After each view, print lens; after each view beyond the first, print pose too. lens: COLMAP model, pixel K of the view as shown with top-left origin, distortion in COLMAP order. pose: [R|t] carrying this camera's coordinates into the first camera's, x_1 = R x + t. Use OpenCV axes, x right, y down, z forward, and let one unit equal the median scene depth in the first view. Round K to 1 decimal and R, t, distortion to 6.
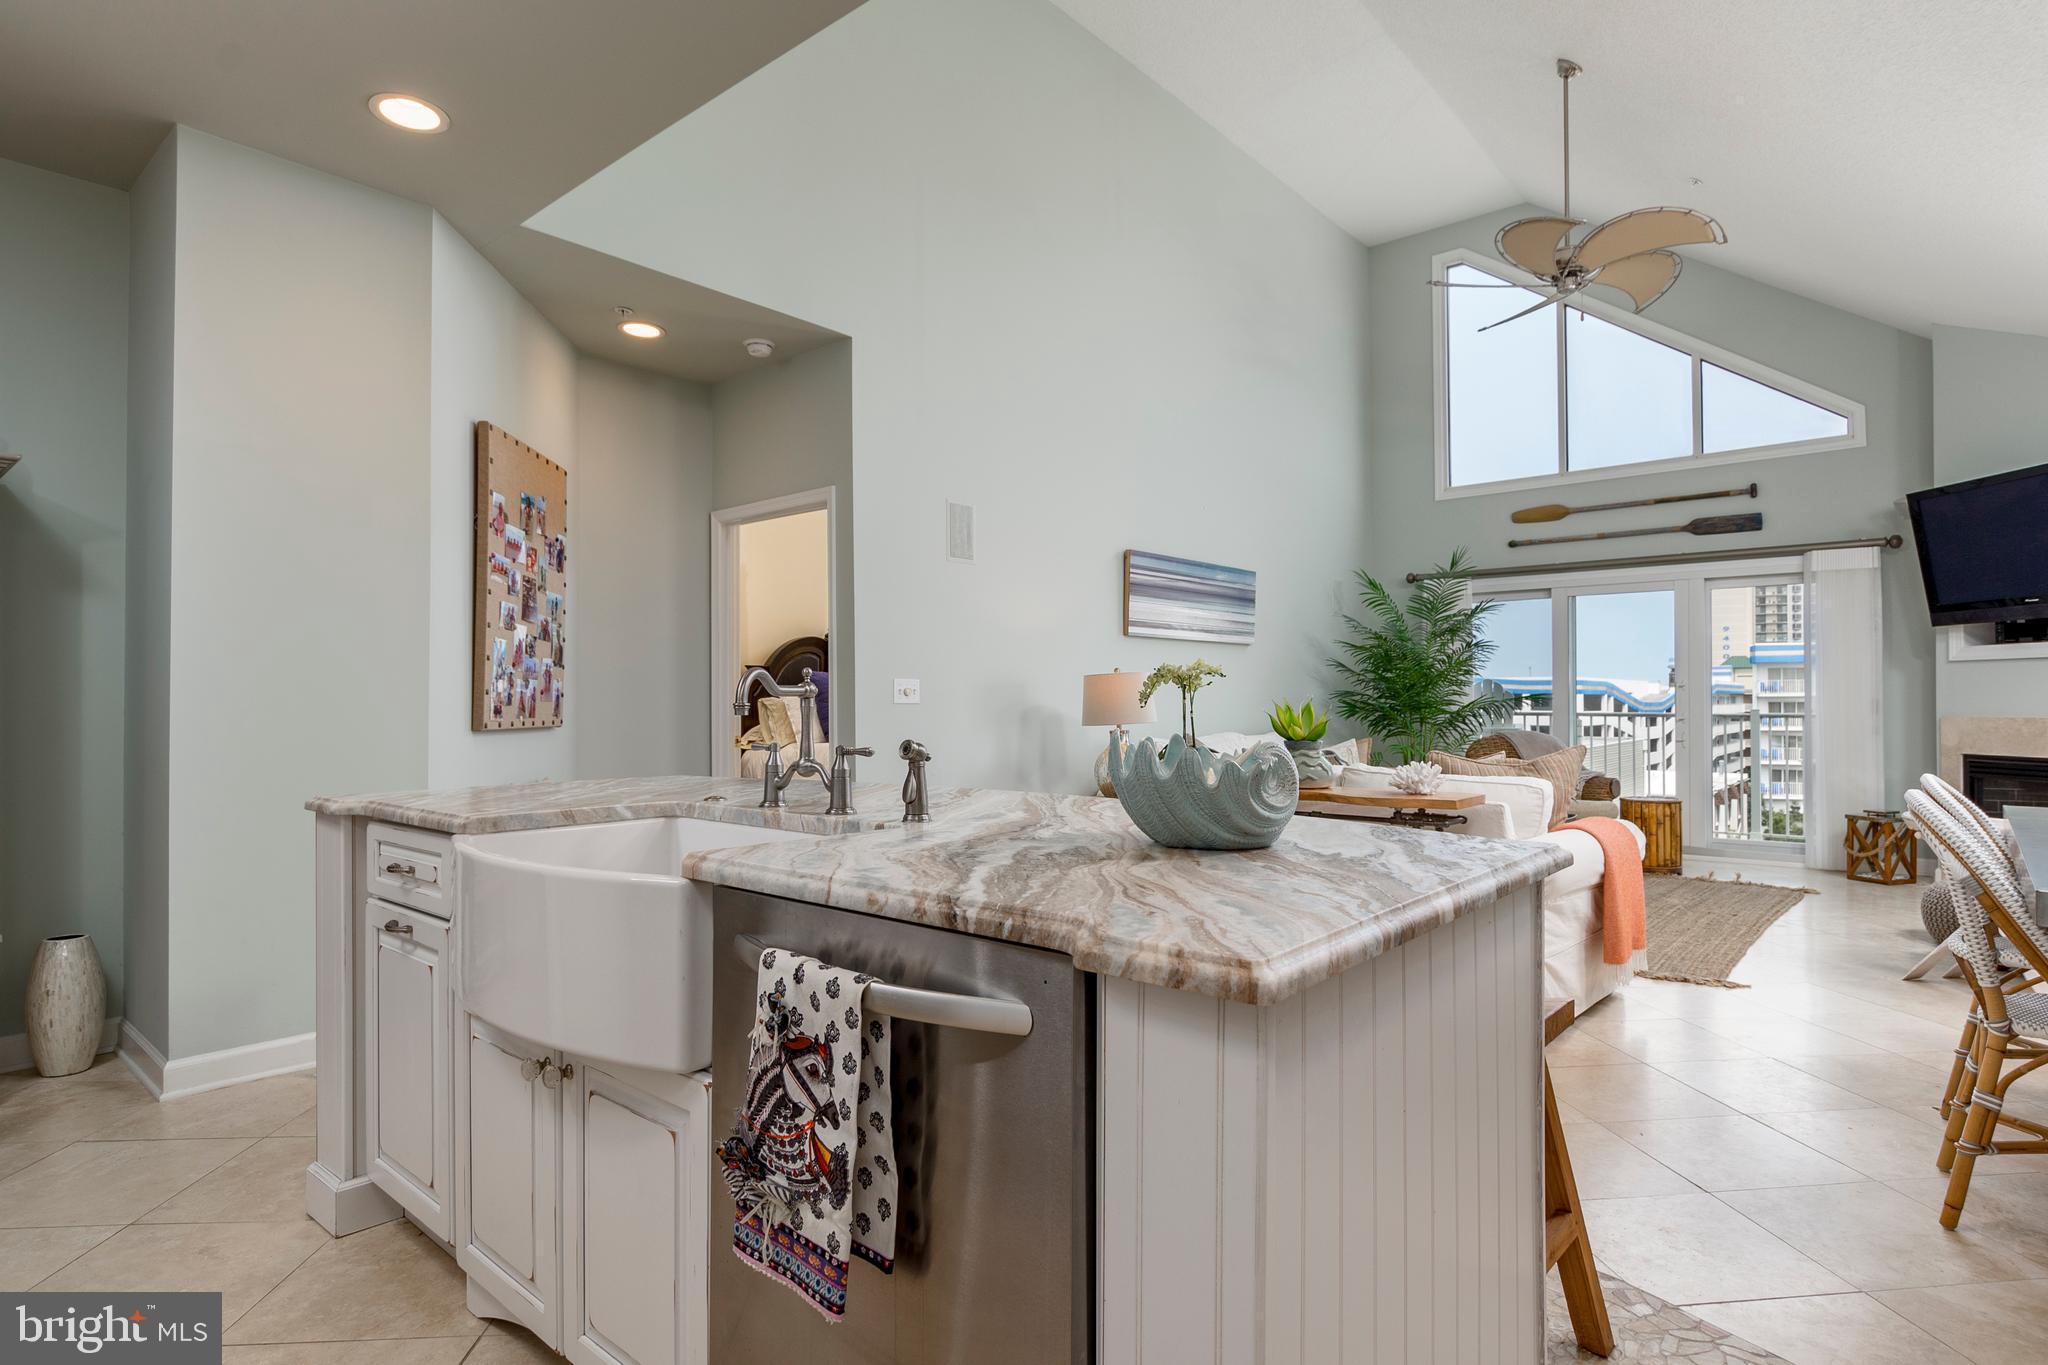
lens RADIAL K [[1078.6, 0, 1024.0], [0, 1078.6, 682.5], [0, 0, 1]] dist [0.000279, -0.016551]
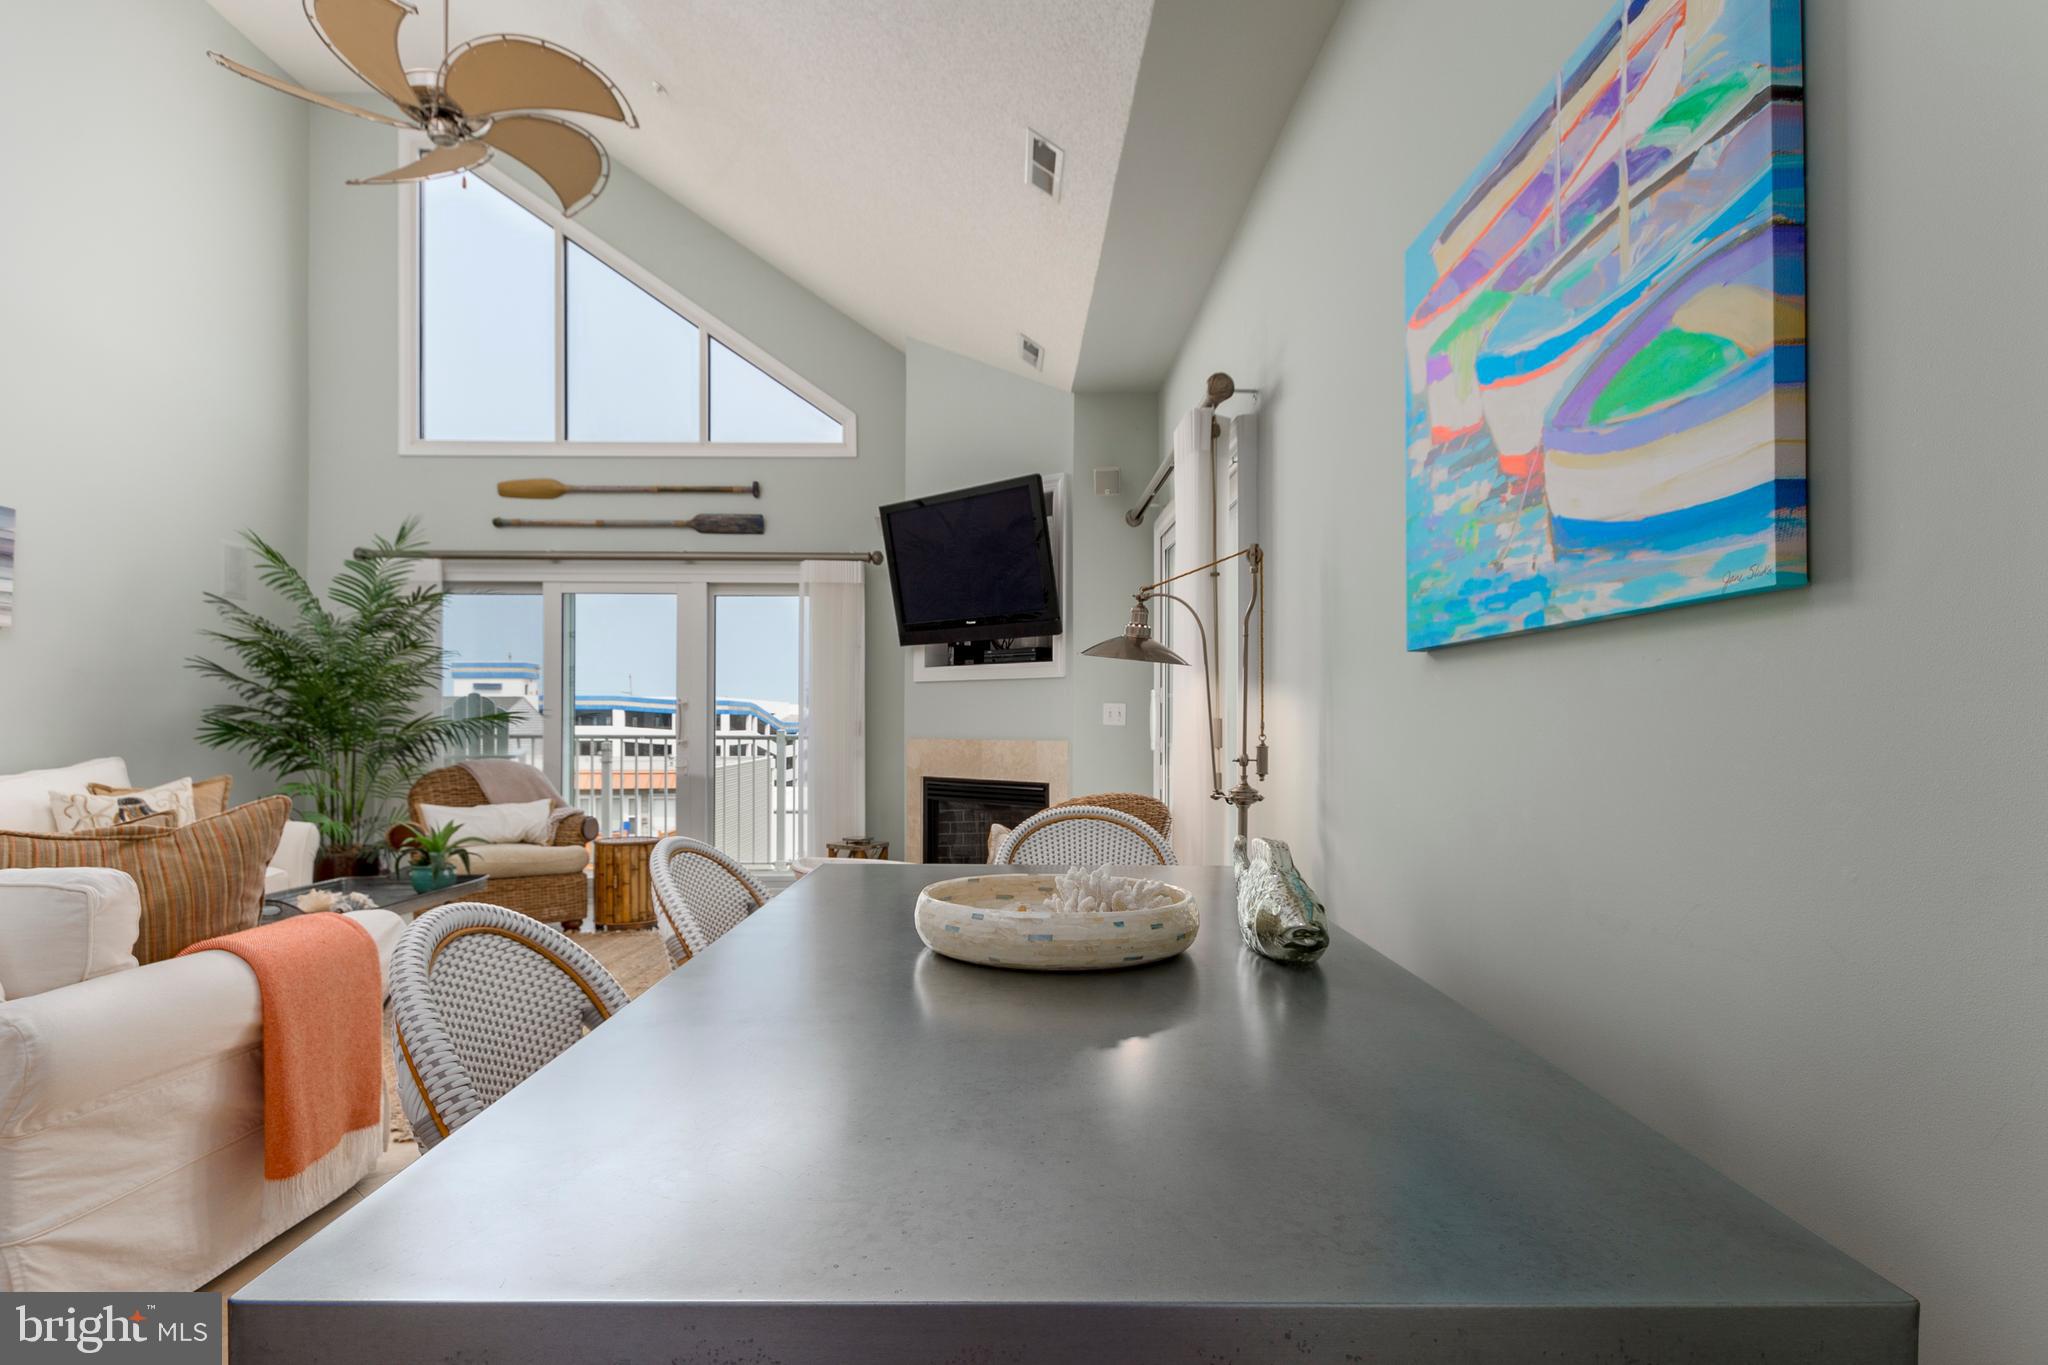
lens RADIAL K [[1120.2, 0, 1031.3], [0, 1120.2, 695.7], [0, 0, 1]] dist [0.002098, -0.000097]
pose [[0.744074, 0.018403, 0.667843, 0.223661], [-0.015148, 0.999828, -0.010674, 0.001310], [-0.667925, -0.002174, 0.744225, 0.141238]]
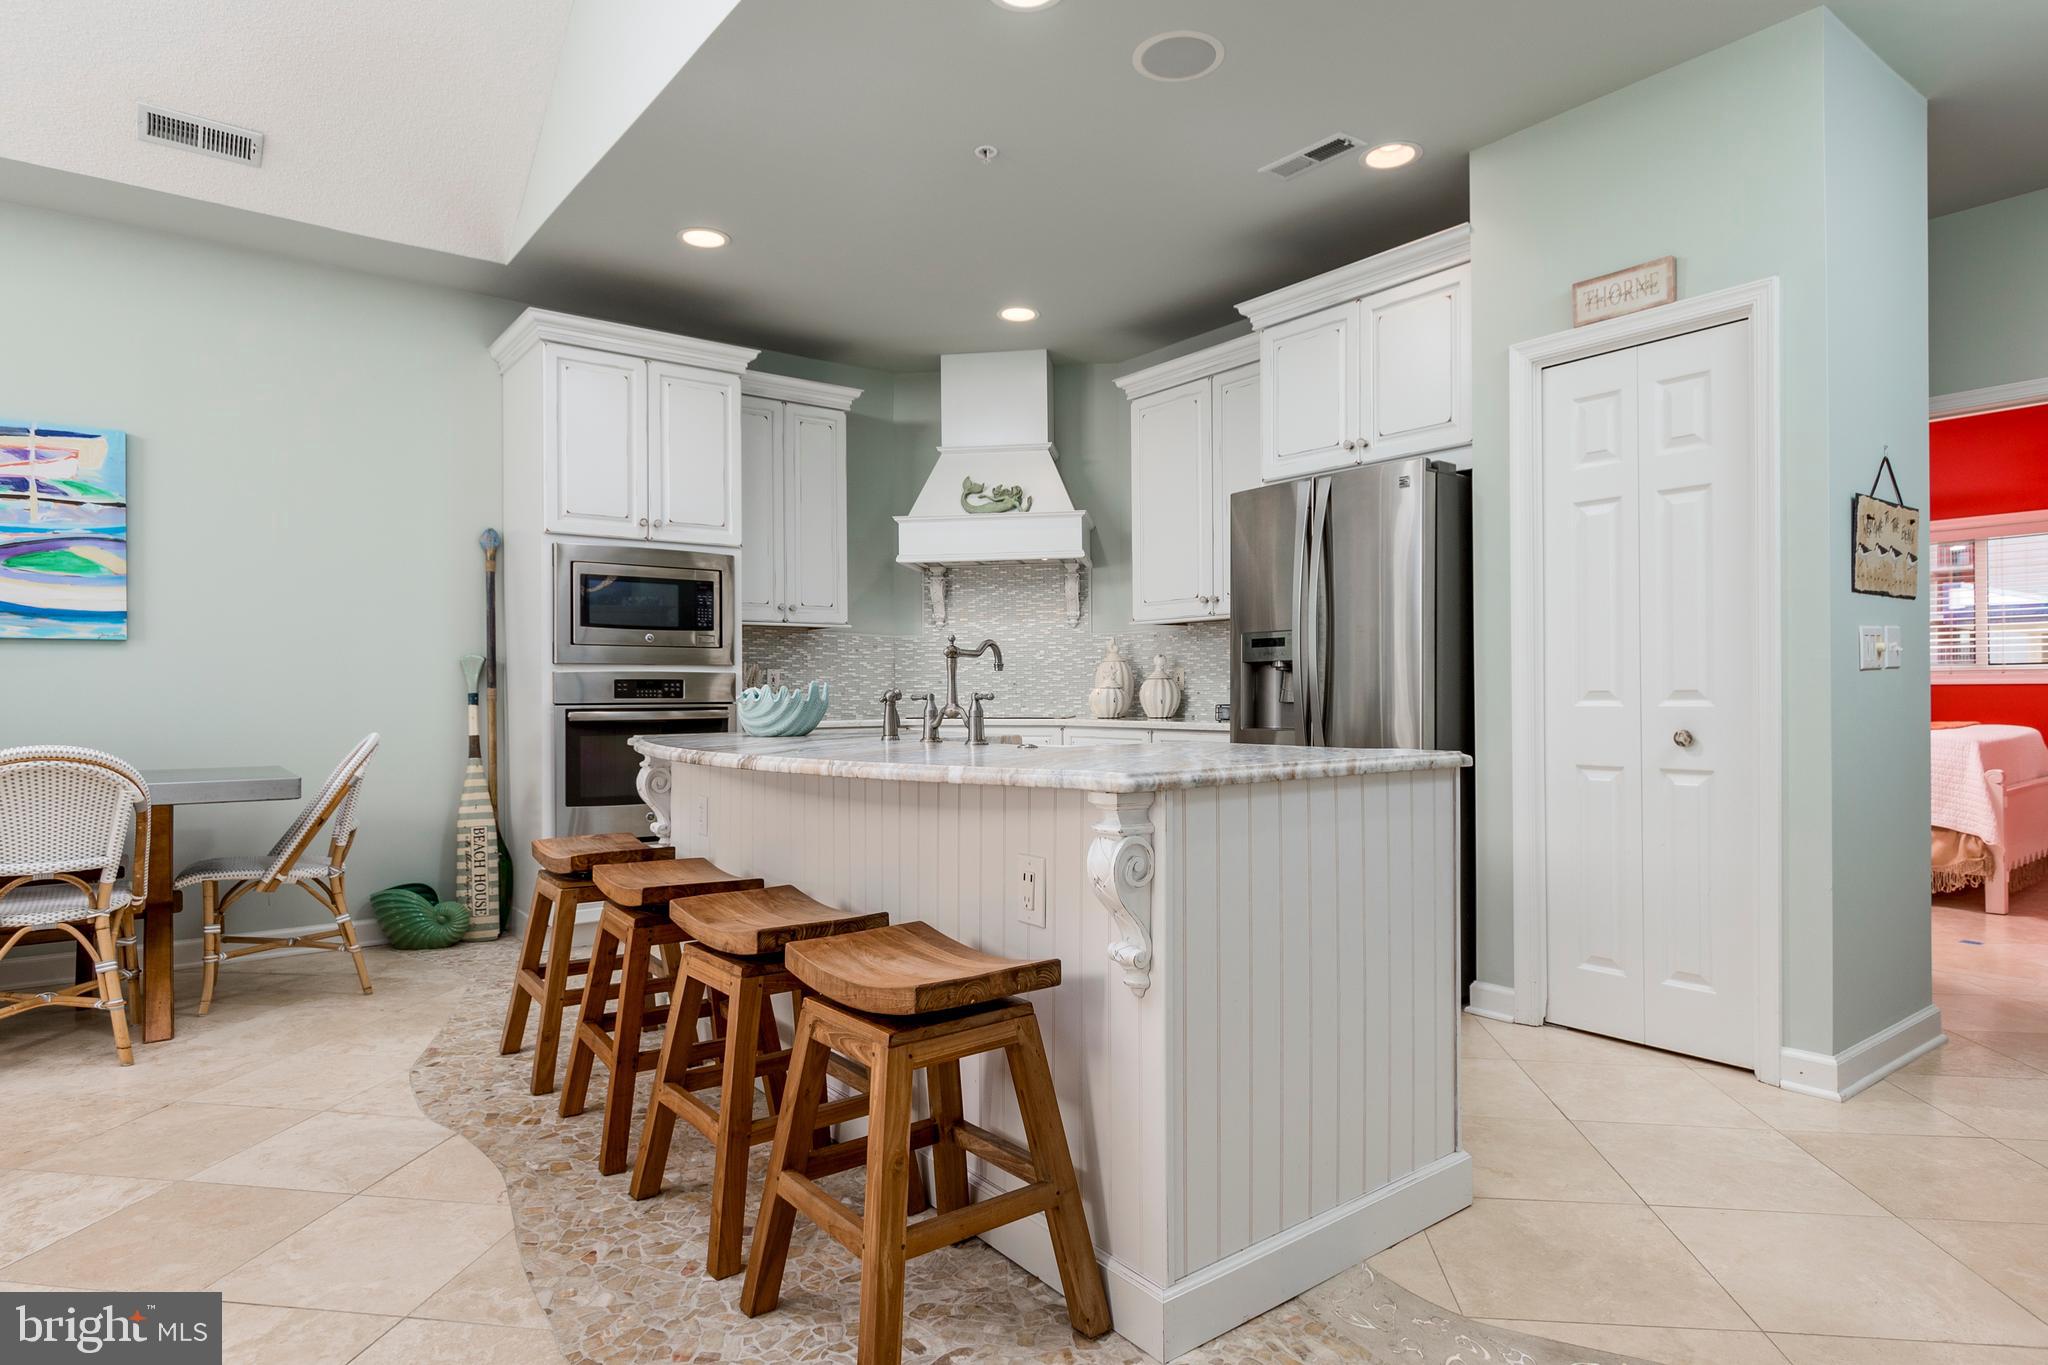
lens RADIAL K [[1139.8, 0, 1024.0], [0, 1139.8, 682.5], [0, 0, 1]] dist [0.001127, -0.000680]
pose [[-0.979010, 0.009030, 0.203613, -0.161490], [0.004067, 0.999685, -0.024778, 0.021308], [-0.203772, -0.023430, -0.978738, 0.657364]]
